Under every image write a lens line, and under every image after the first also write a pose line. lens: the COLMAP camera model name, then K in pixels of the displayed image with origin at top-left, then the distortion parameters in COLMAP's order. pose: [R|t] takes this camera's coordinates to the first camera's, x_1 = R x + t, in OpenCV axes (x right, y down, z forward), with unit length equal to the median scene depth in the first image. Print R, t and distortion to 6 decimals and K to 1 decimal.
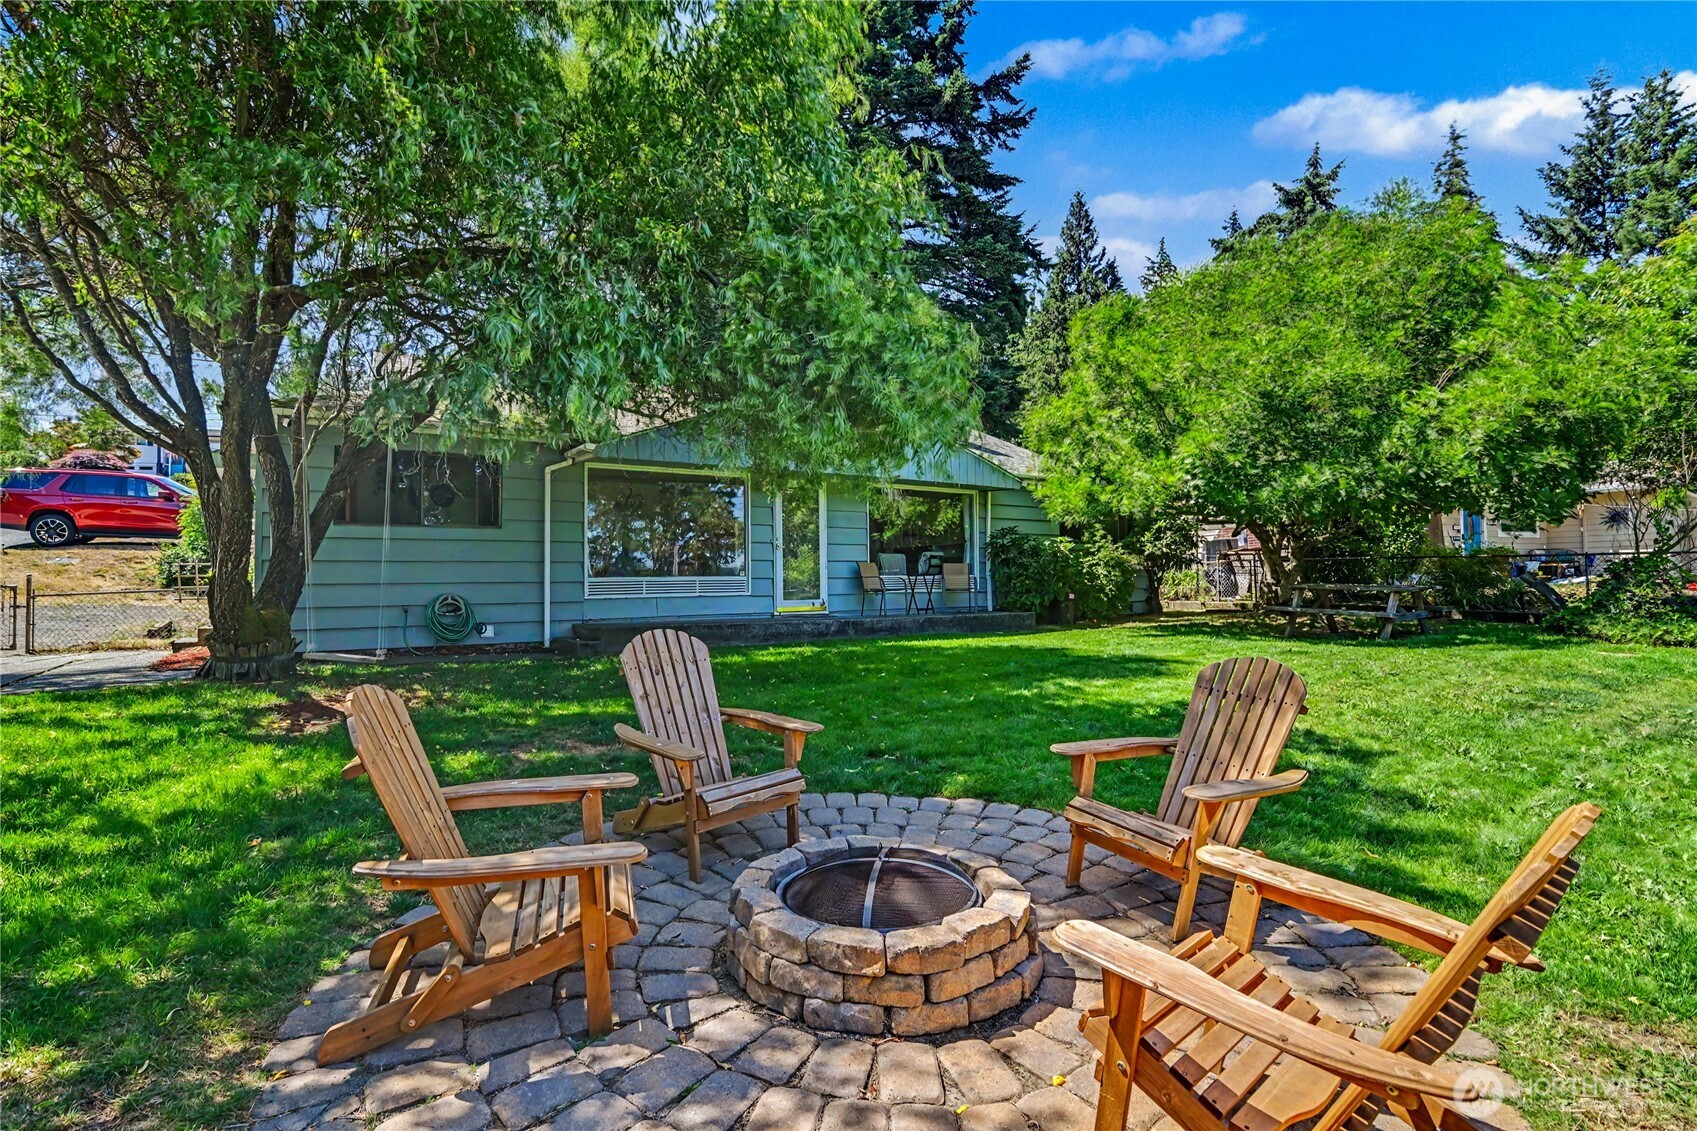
lens RADIAL K [[856.0, 0, 838.8], [0, 856.0, 517.7], [0, 0, 1]] dist [-0.001001, -0.000630]
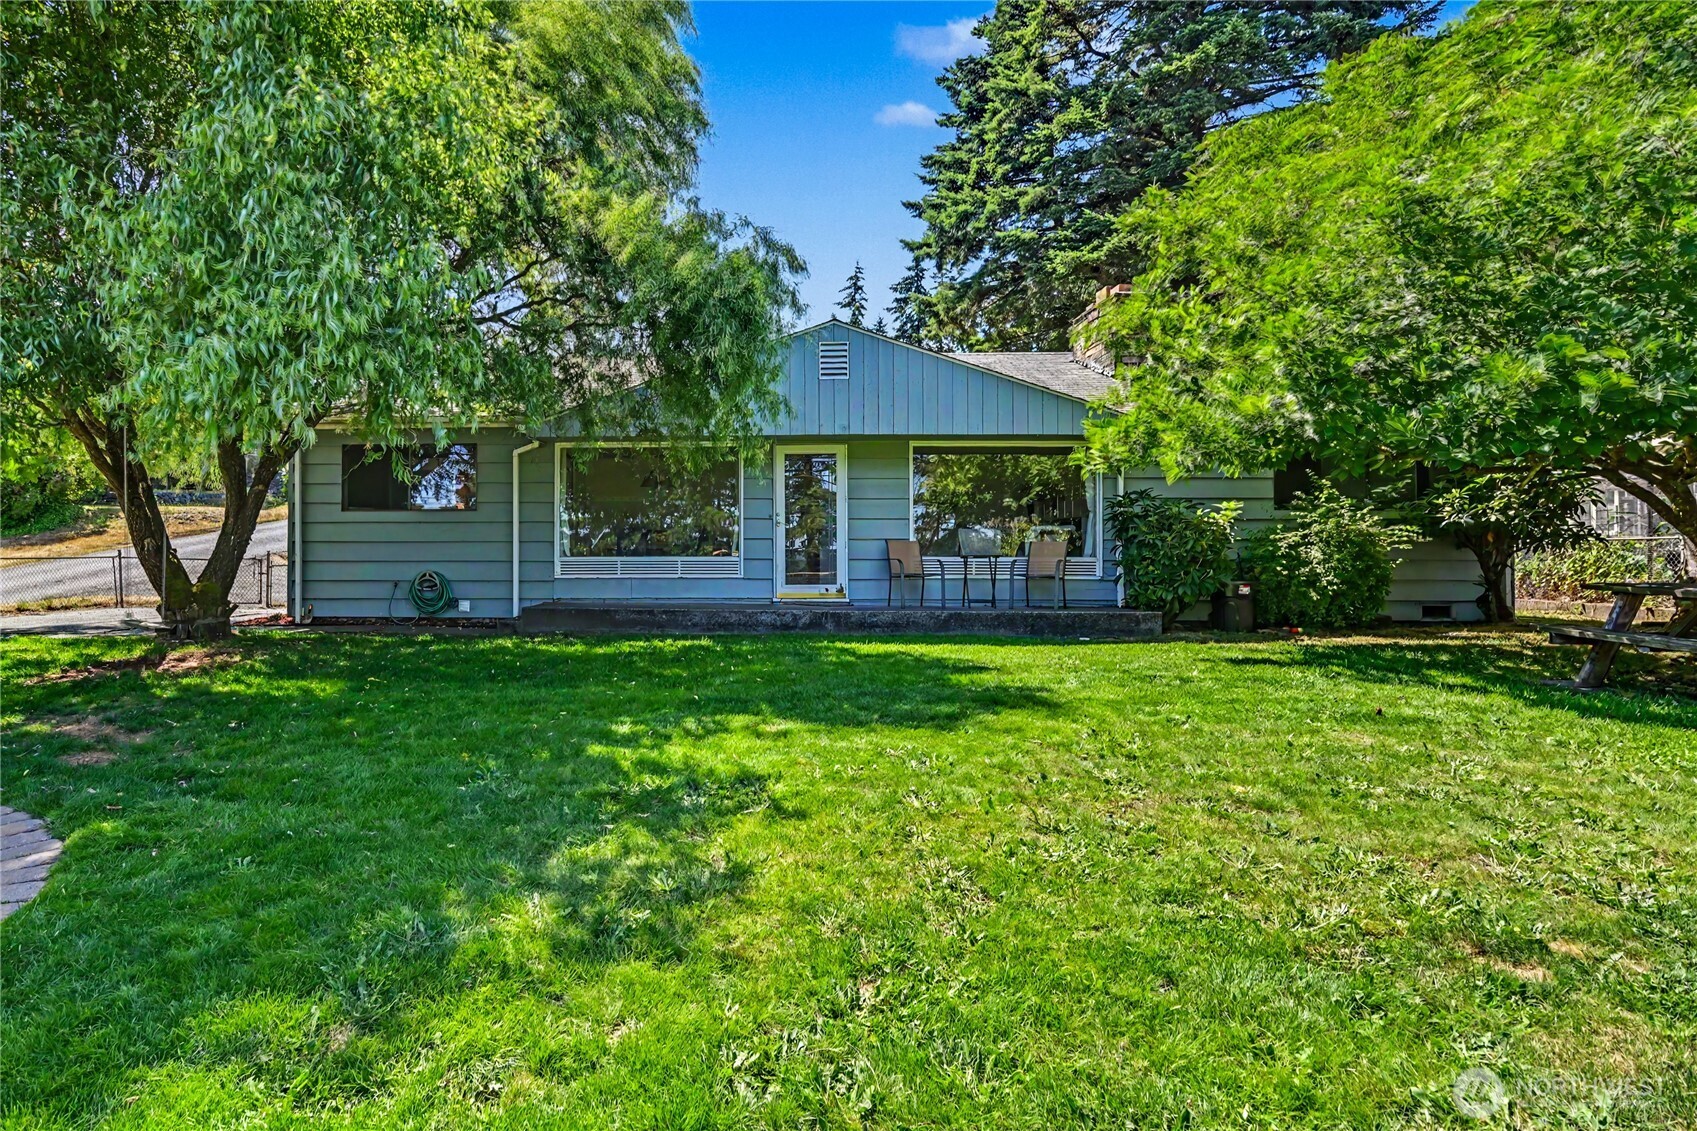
lens RADIAL K [[856.0, 0, 838.8], [0, 856.0, 517.7], [0, 0, 1]] dist [-0.001001, -0.000630]
pose [[0.811850, -0.013255, -0.583715, 0.473265], [0.035211, 0.999034, 0.026287, 0.007321], [0.582803, -0.041894, 0.811533, 0.317490]]
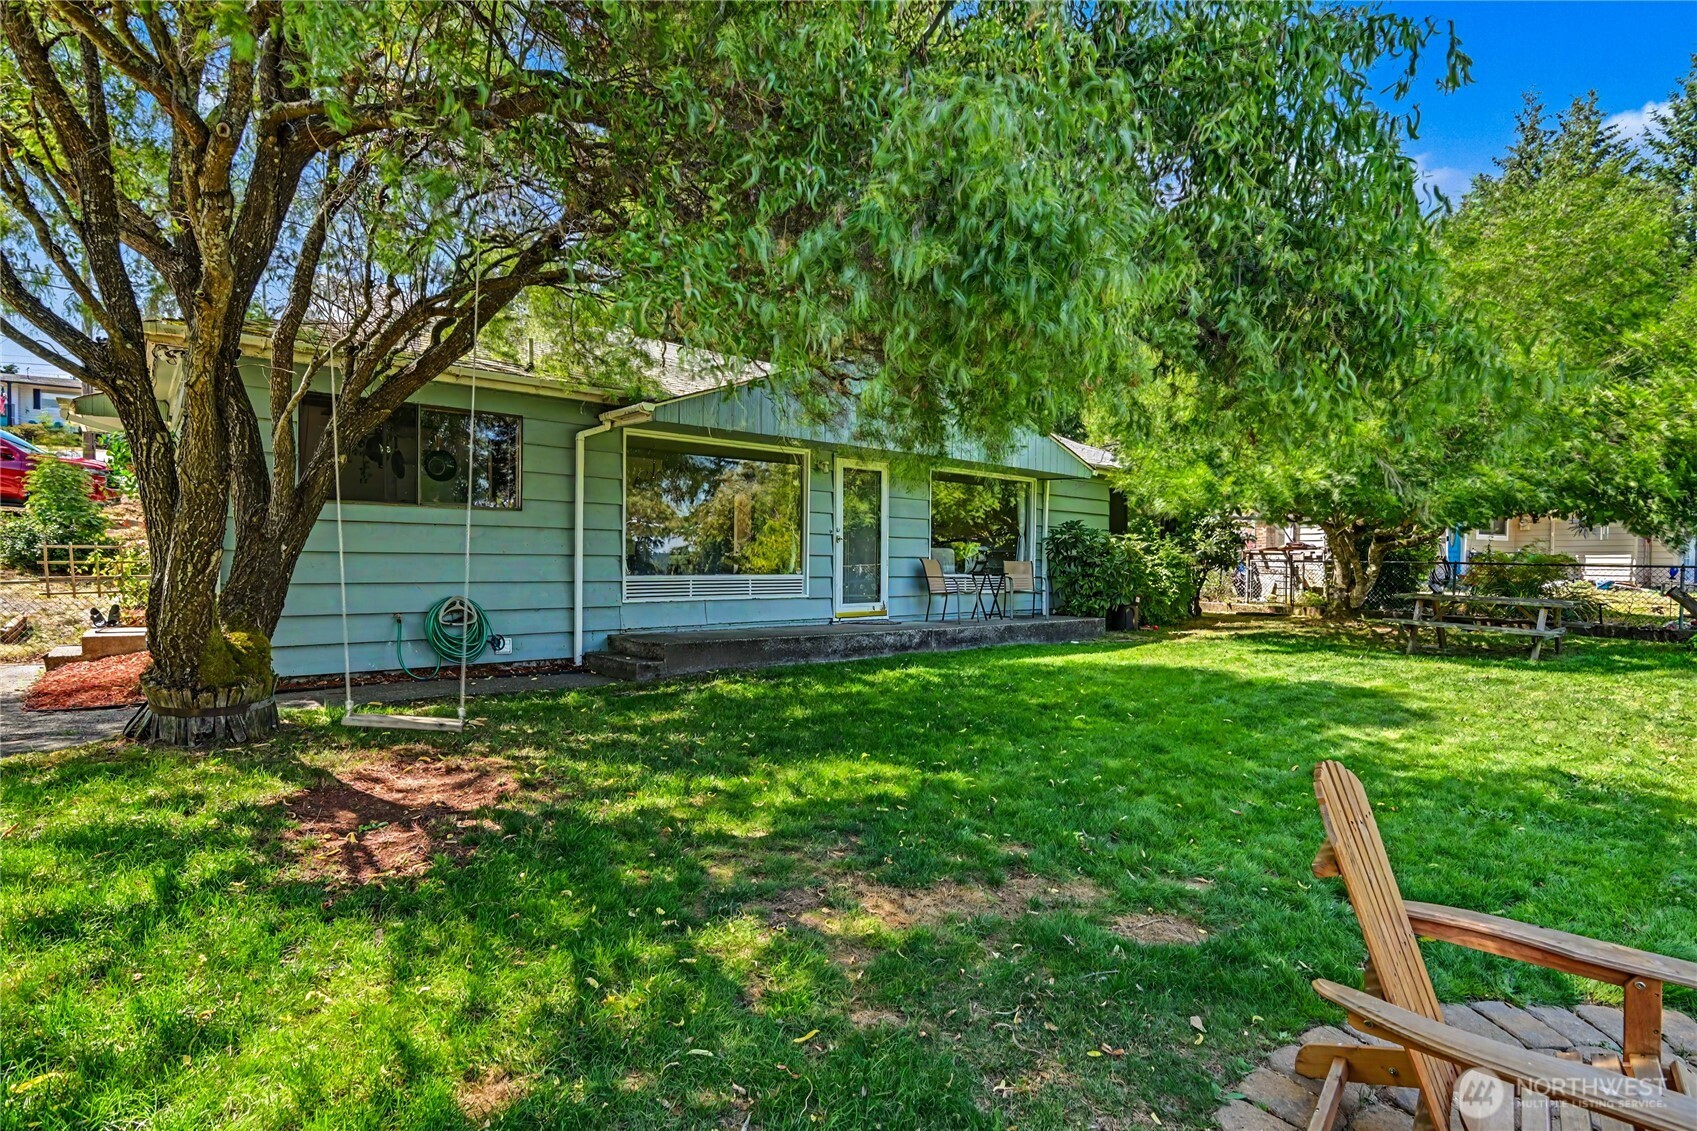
lens RADIAL K [[862.4, 0, 845.7], [0, 862.4, 550.2], [0, 0, 1]] dist [-0.003864, -0.000119]
pose [[0.991885, 0.021013, 0.125391, -0.163582], [-0.028352, 0.997969, 0.057036, -0.003554], [-0.123938, -0.060128, 0.990467, 0.164181]]
